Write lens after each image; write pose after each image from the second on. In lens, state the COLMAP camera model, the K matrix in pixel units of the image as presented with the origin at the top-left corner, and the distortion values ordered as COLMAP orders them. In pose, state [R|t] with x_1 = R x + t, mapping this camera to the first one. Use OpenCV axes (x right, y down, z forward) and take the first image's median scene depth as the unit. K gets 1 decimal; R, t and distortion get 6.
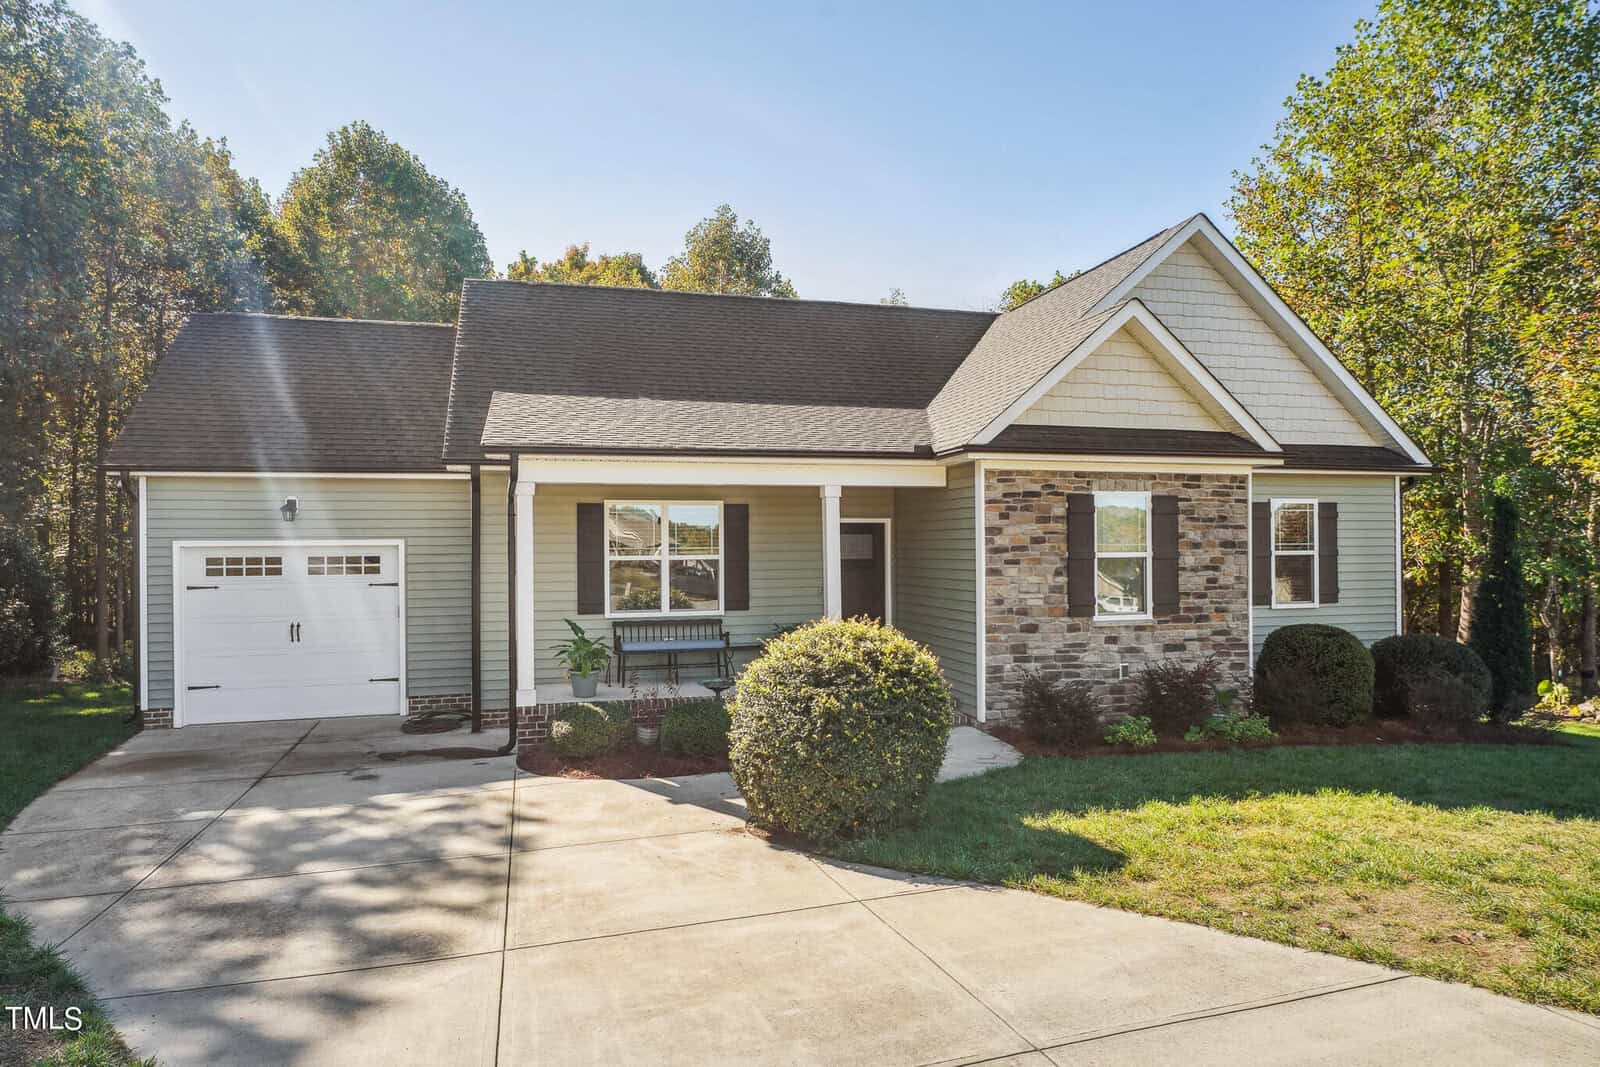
lens RADIAL K [[716.2, 0, 799.1], [0, 716.2, 519.3], [0, 0, 1]] dist [0.000375, 0.000322]
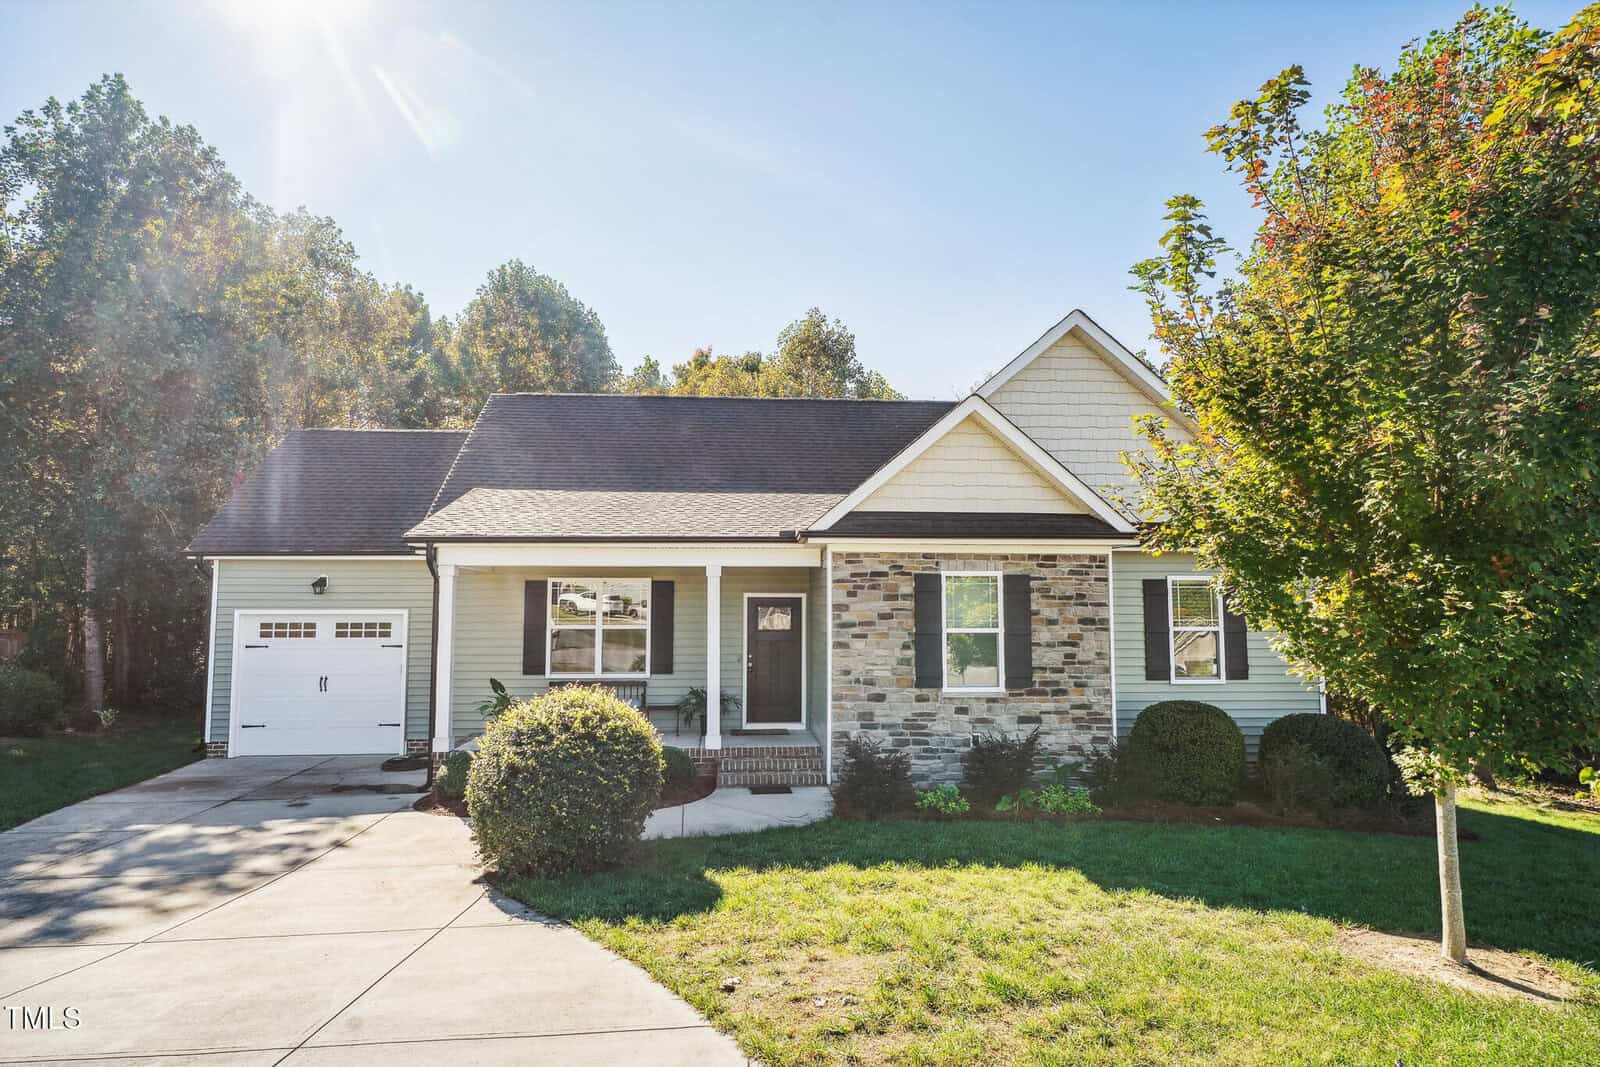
lens RADIAL K [[654.7, 0, 800.5], [0, 654.7, 549.1], [0, 0, 1]] dist [-0.000787, 0.001106]
pose [[0.988604, -0.006480, -0.150400, 0.338160], [-0.001955, 0.998437, -0.055862, -0.016176], [0.150526, 0.055520, 0.987046, -0.010397]]
